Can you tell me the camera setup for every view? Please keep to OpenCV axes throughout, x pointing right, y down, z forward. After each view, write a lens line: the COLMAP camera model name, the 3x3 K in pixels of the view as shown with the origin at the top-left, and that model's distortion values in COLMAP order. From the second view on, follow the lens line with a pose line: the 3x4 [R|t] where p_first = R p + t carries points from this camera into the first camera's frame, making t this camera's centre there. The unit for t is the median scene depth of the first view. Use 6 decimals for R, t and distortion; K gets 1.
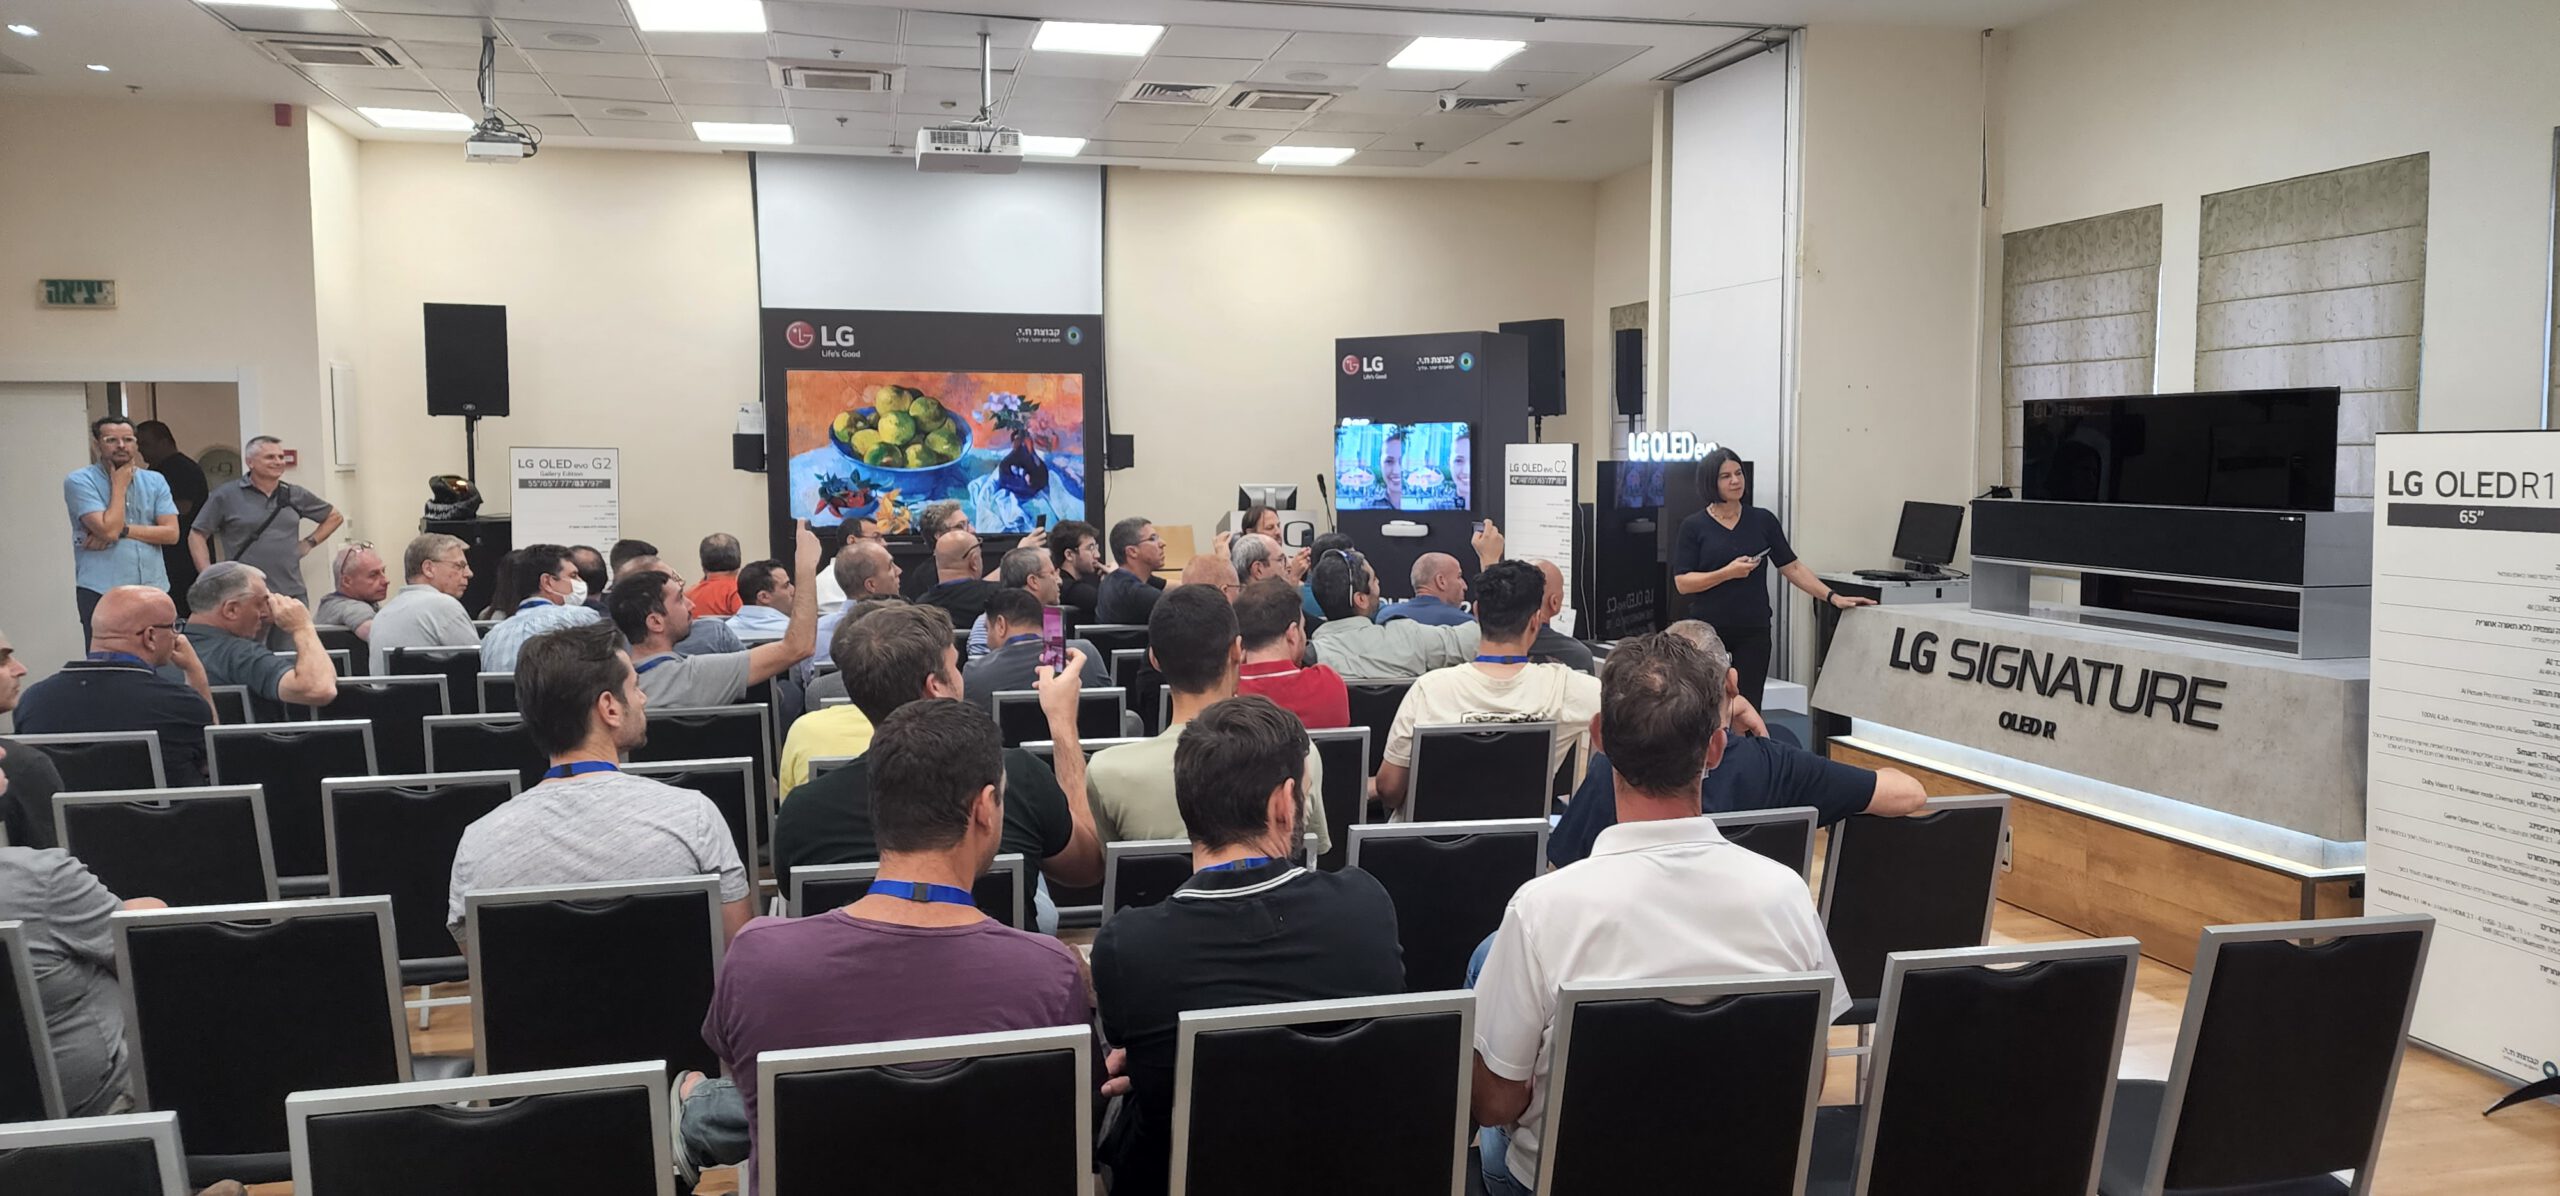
lens RADIAL K [[1701.0, 0, 1291.3], [0, 1701.0, 580.0], [0, 0, 1]] dist [0.050721, -0.053280]
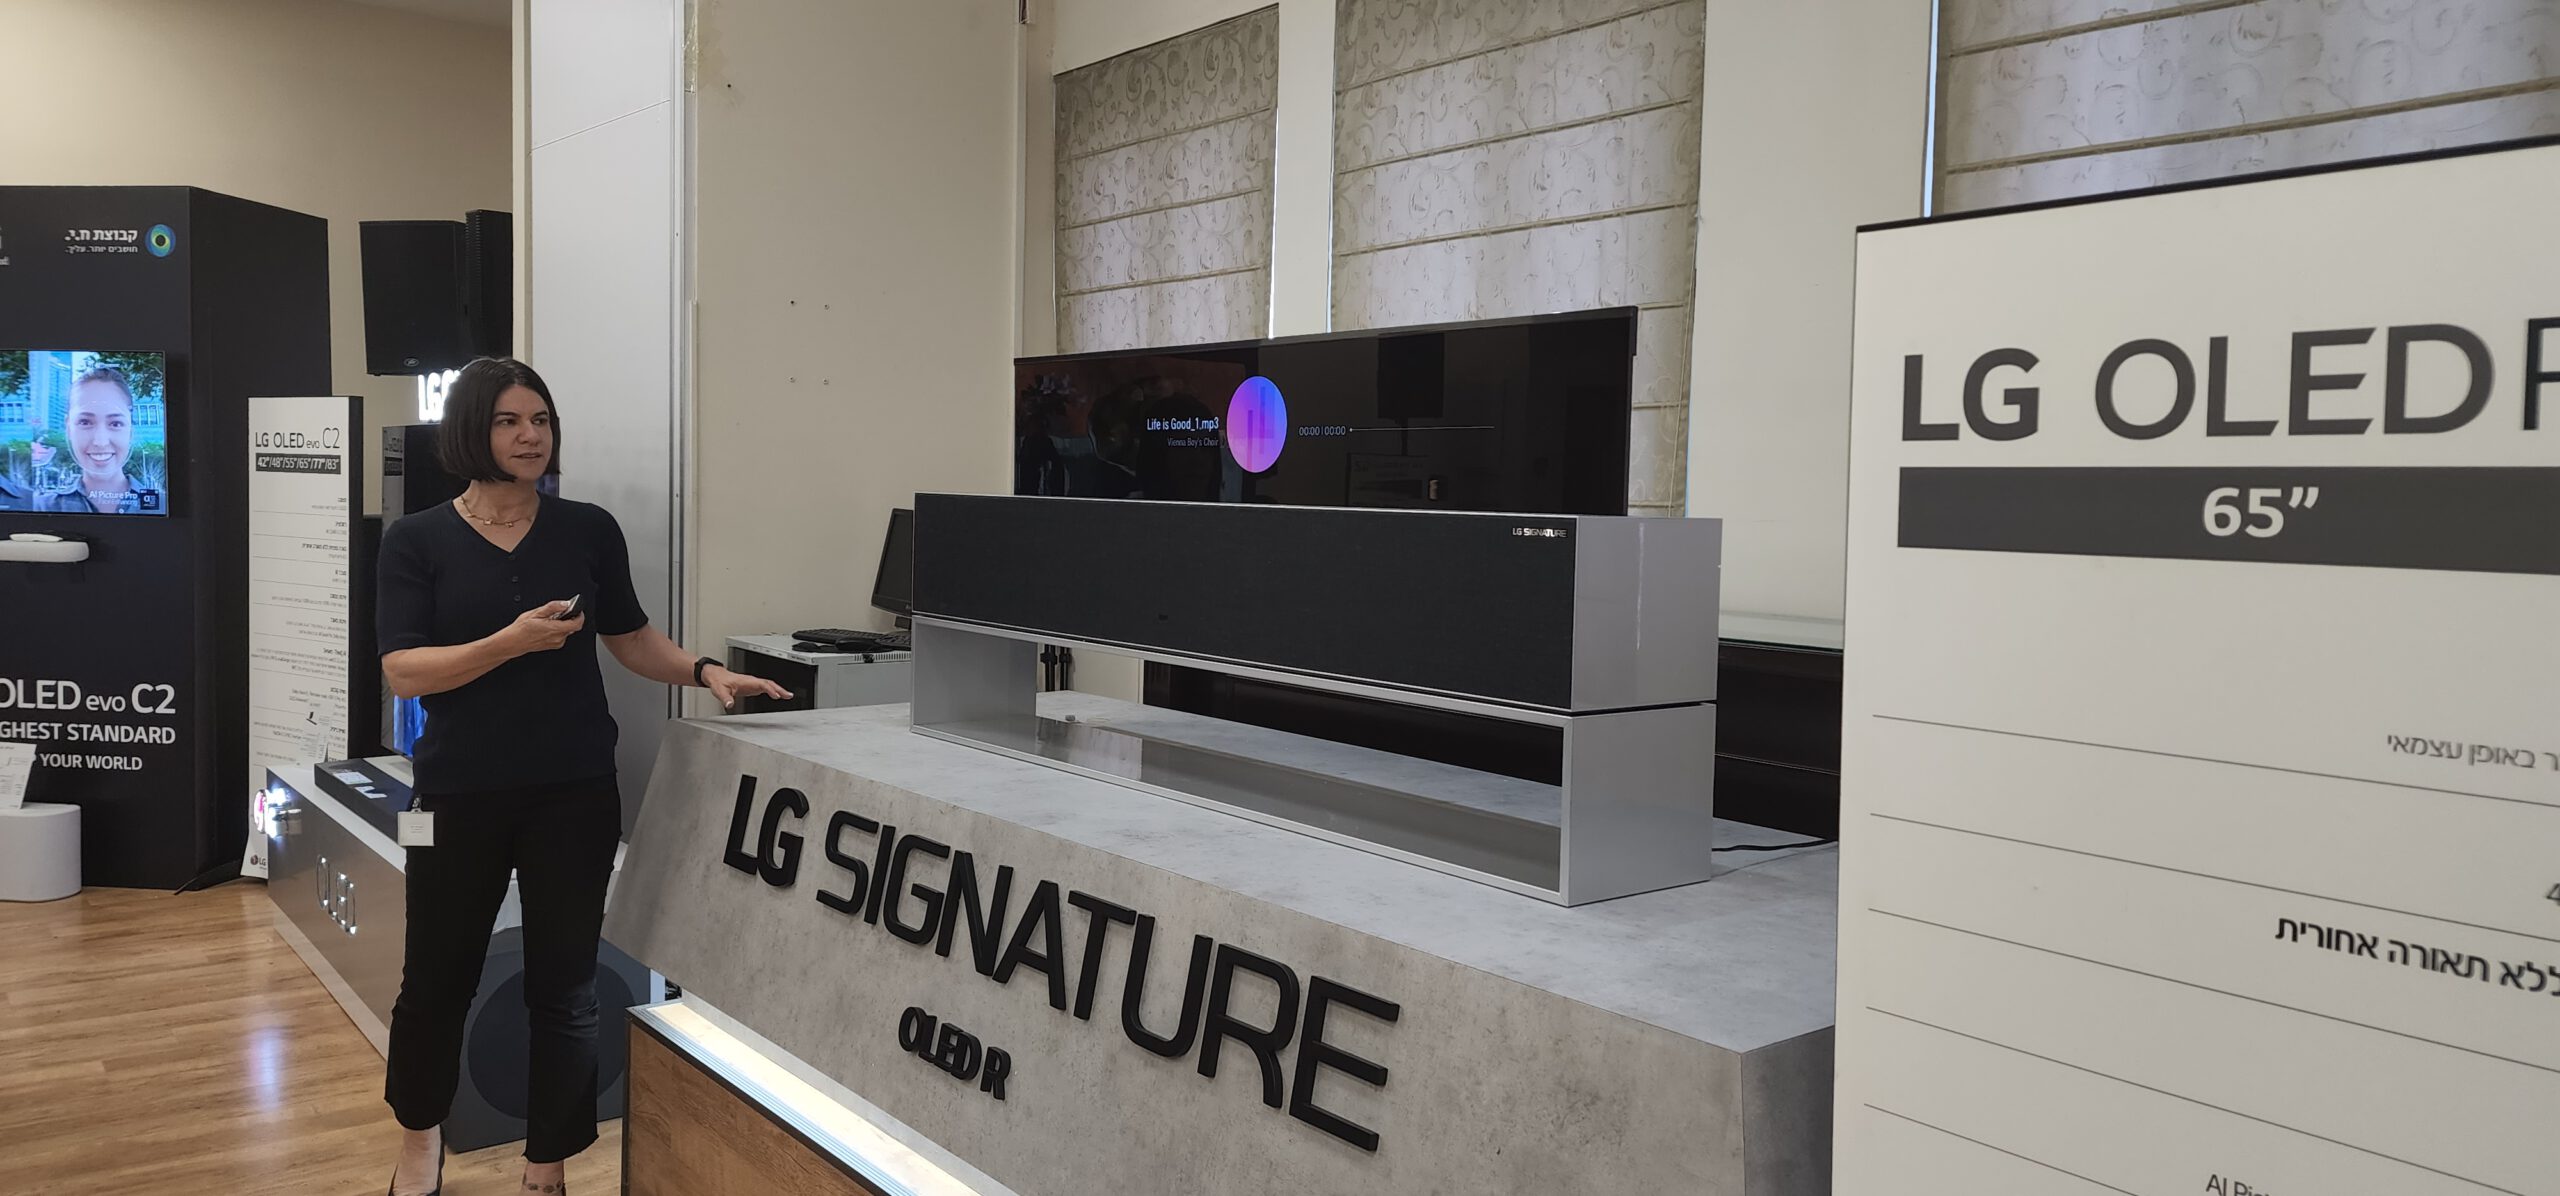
lens RADIAL K [[1694.6, 0, 1255.9], [0, 1694.6, 585.9], [0, 0, 1]] dist [0.101007, -0.094395]
pose [[0.907249, 0.003237, 0.420582, 0.263895], [0.002934, 0.999897, -0.014024, -0.013504], [-0.420584, 0.013957, 0.907146, 0.494191]]
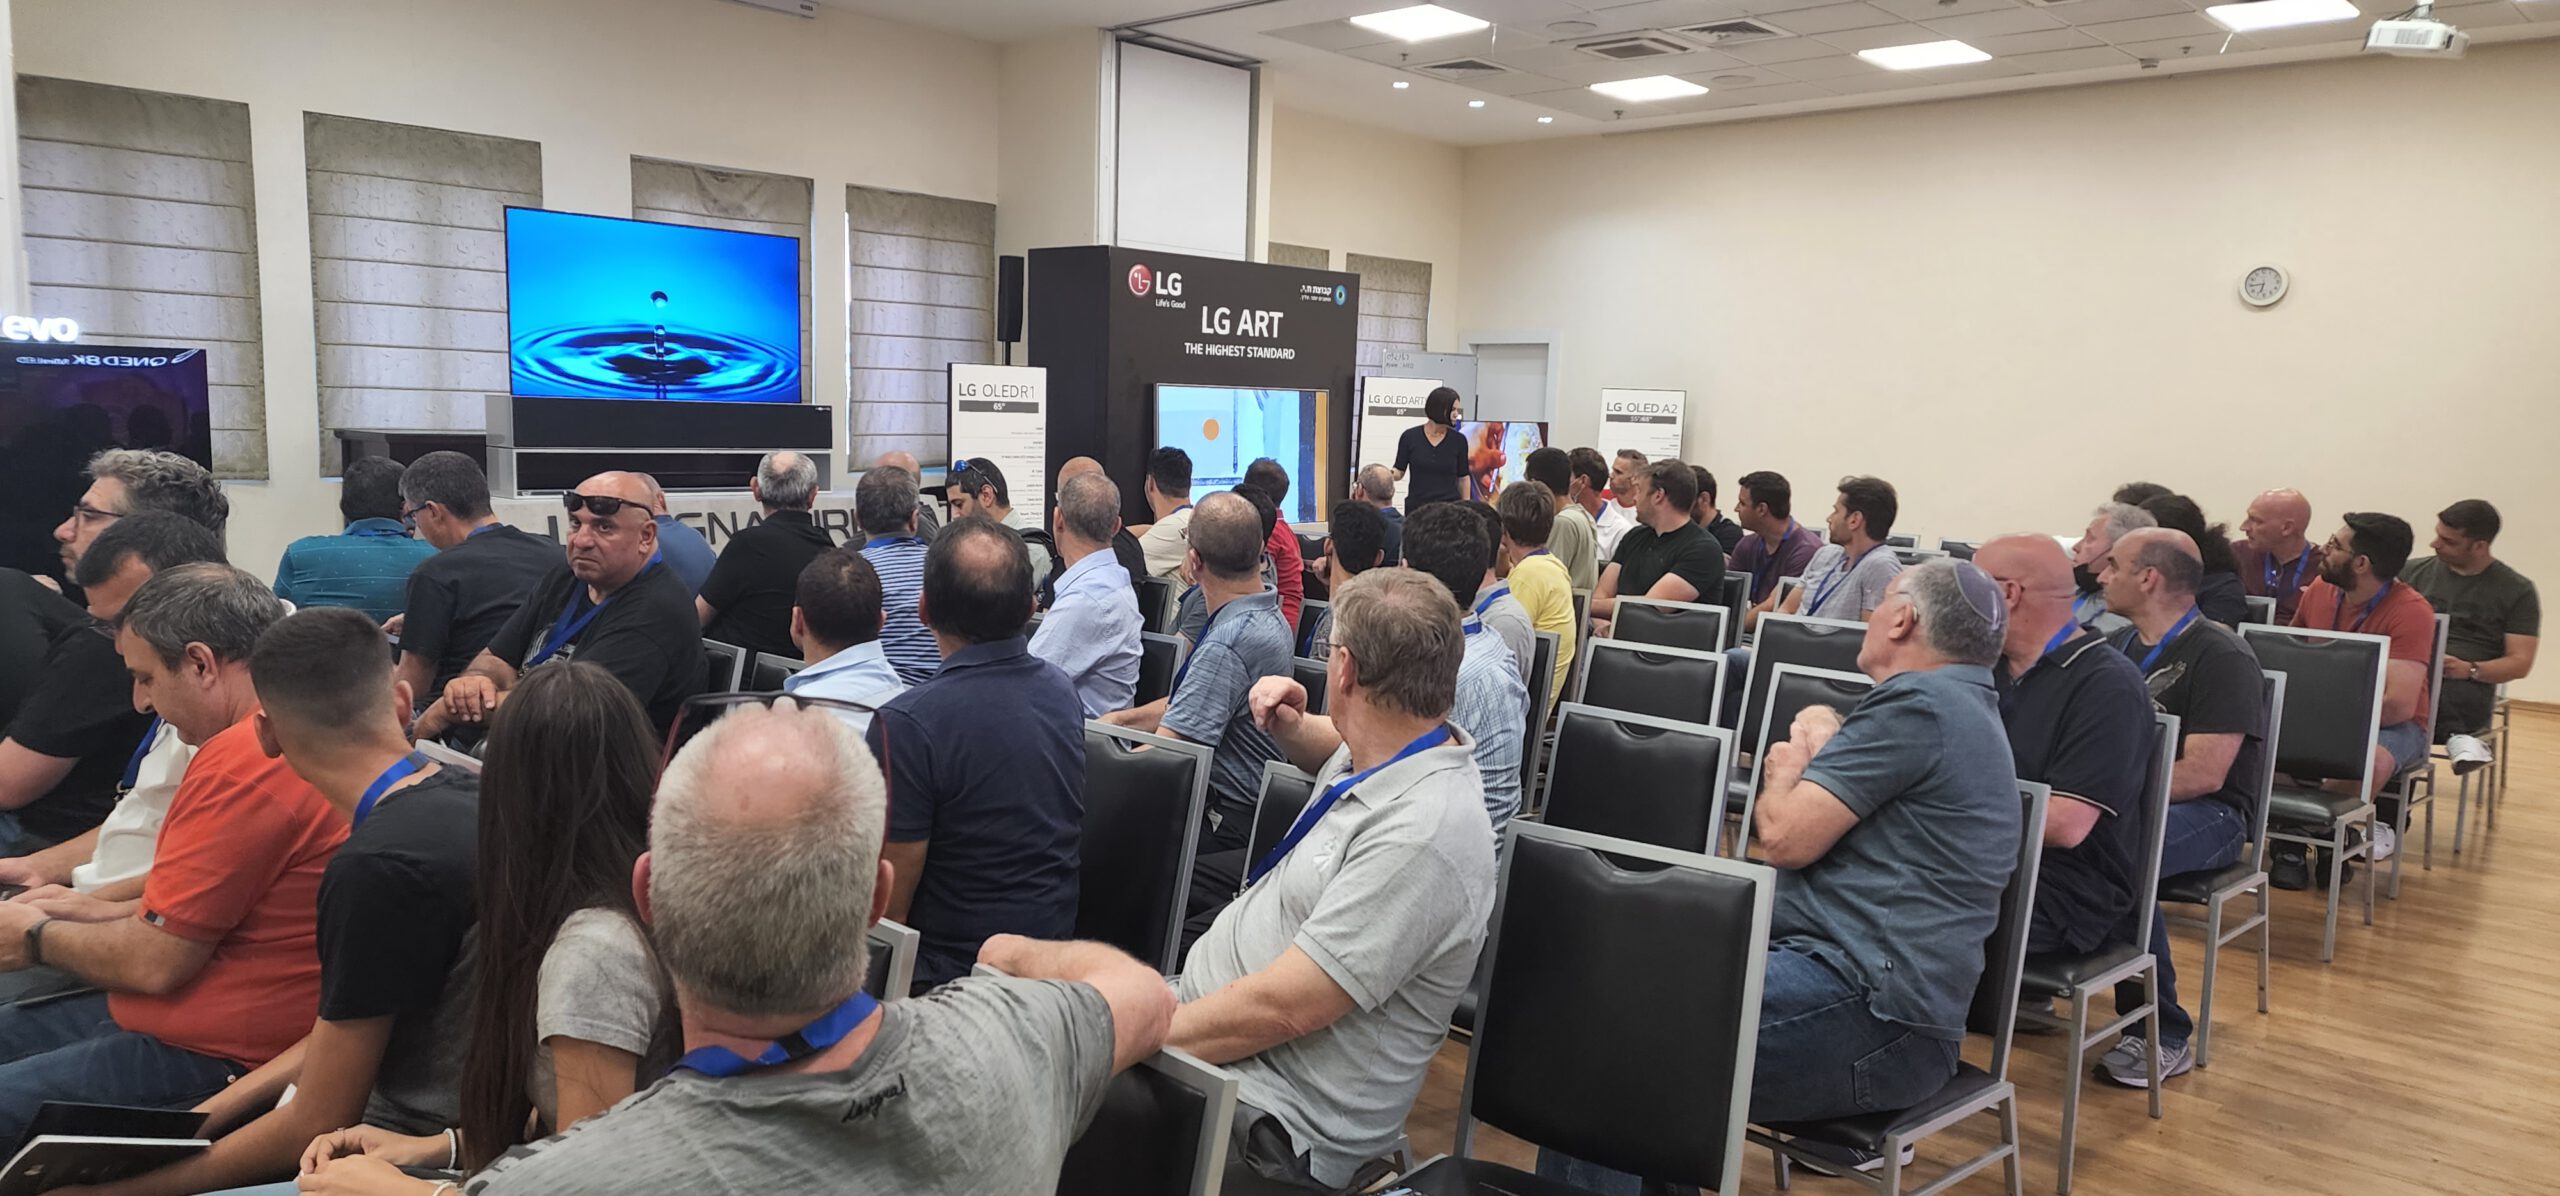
lens RADIAL K [[1676.8, 0, 1269.2], [0, 1676.8, 637.5], [0, 0, 1]] dist [0.102304, -0.103050]
pose [[-0.524774, -0.131449, 0.841031, -0.749997], [0.033787, 0.984010, 0.174878, -0.064742], [-0.850571, 0.120188, -0.511942, 1.075709]]
